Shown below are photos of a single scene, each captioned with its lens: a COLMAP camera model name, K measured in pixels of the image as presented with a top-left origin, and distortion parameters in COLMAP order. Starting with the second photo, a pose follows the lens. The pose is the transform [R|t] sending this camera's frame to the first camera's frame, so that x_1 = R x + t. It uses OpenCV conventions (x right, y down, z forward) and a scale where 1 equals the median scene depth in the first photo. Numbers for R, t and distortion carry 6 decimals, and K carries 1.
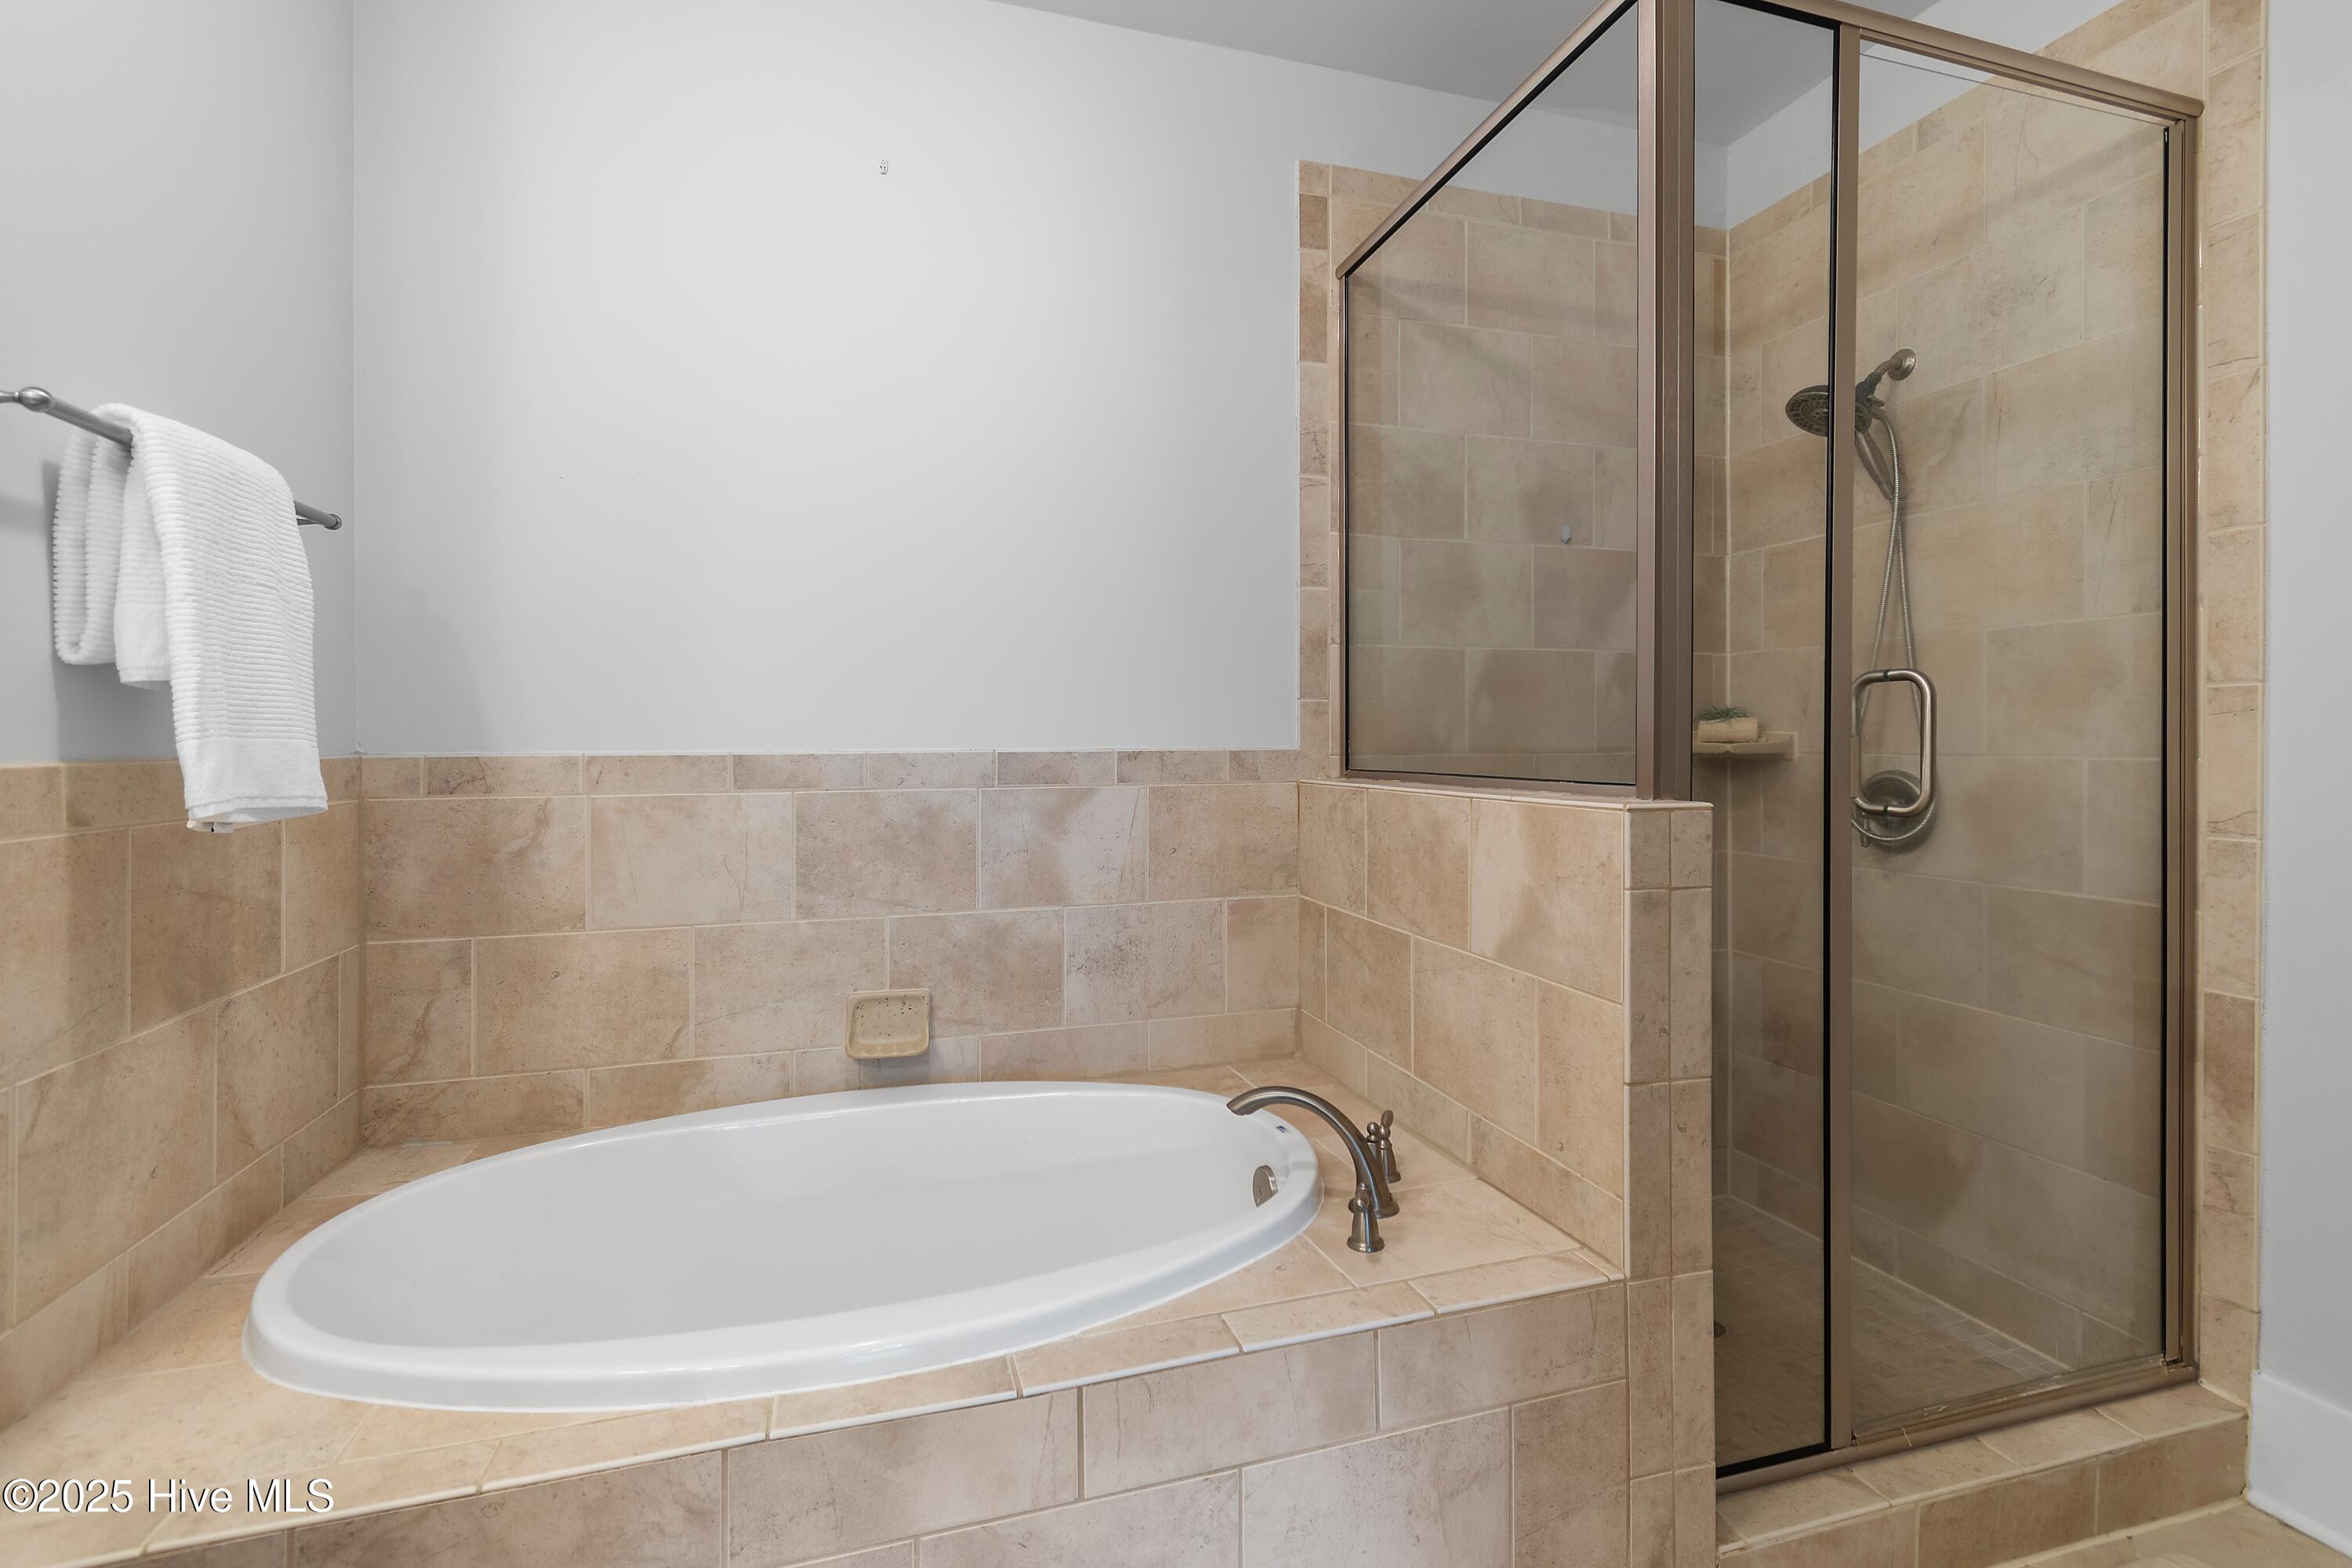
lens RADIAL K [[1043.1, 0, 1163.8], [0, 1043.1, 736.6], [0, 0, 1]] dist [0.003166, -0.001333]
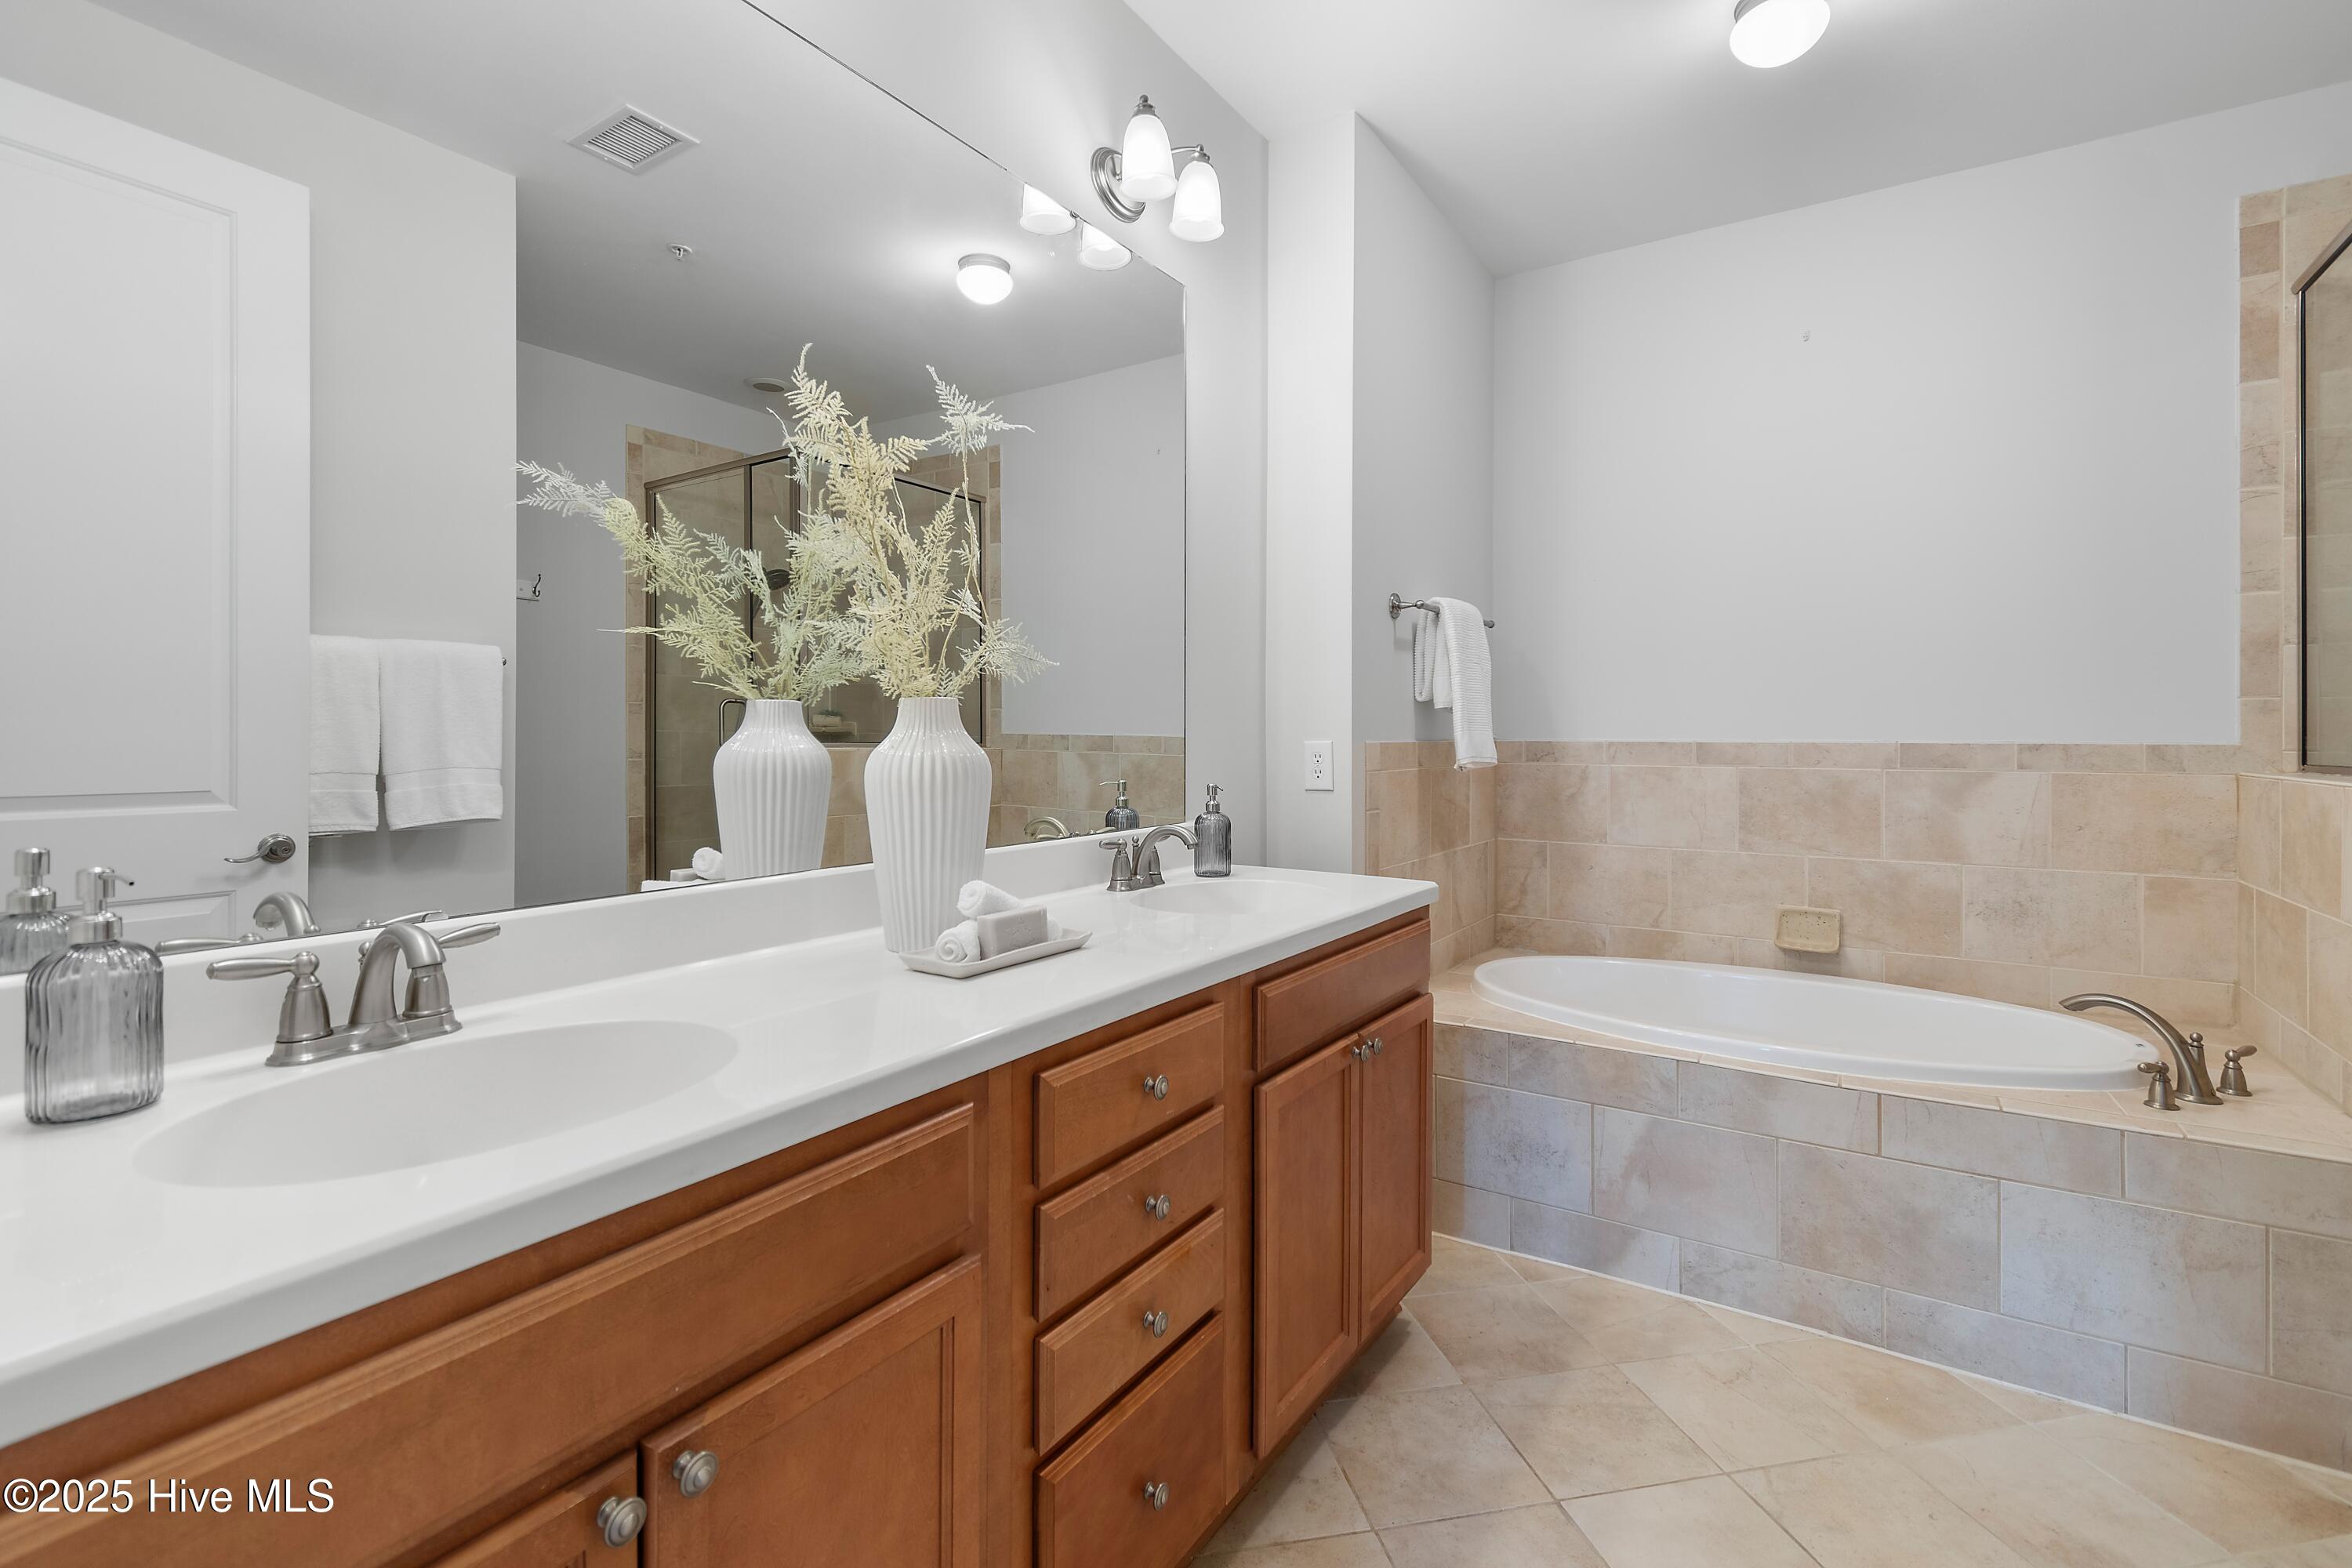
lens RADIAL K [[1043.1, 0, 1175.3], [0, 1043.1, 725.4], [0, 0, 1]] dist [0.003166, -0.001333]
pose [[0.636738, 0.000449, -0.771080, 0.293395], [-0.002504, 0.999996, -0.001486, -0.003450], [0.771076, 0.002877, 0.636736, -0.594139]]
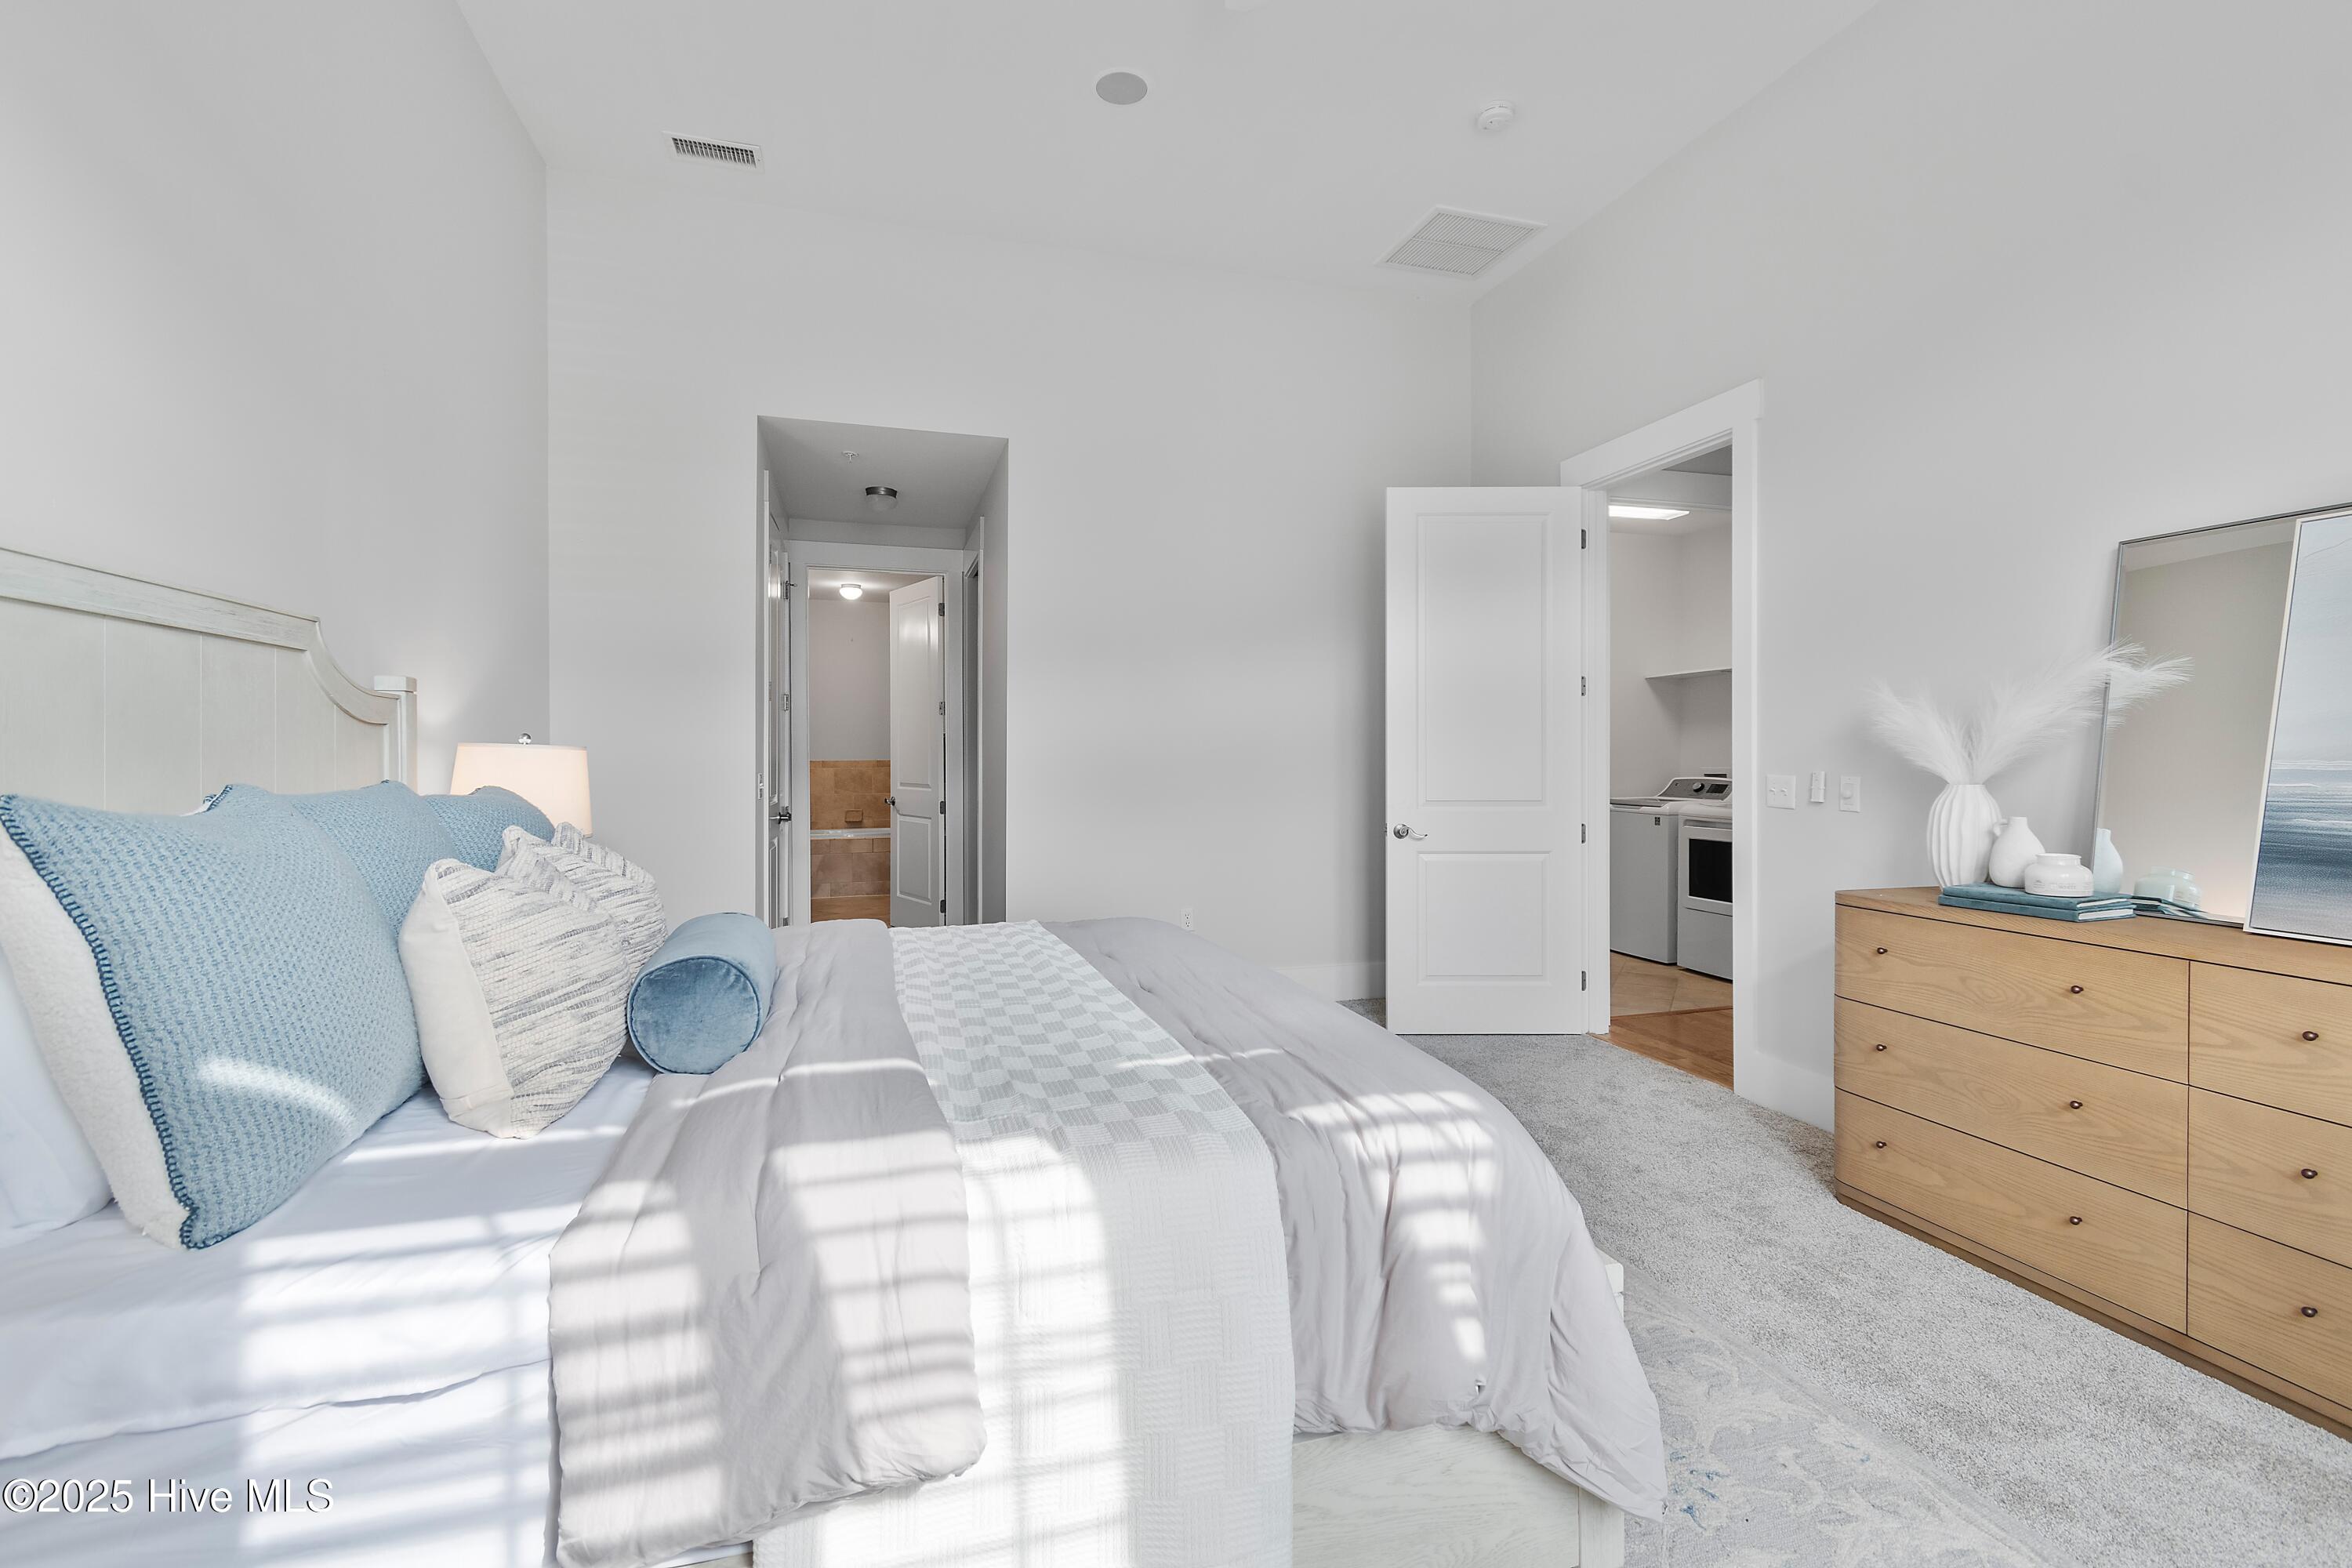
lens RADIAL K [[1043.1, 0, 1176.2], [0, 1043.1, 775.1], [0, 0, 1]] dist [0.003166, -0.001333]
pose [[0.999975, 0.001039, 0.006934, 1.222290], [-0.001168, 0.999824, 0.018720, -0.009804], [-0.006914, -0.018727, 0.999801, -3.921573]]
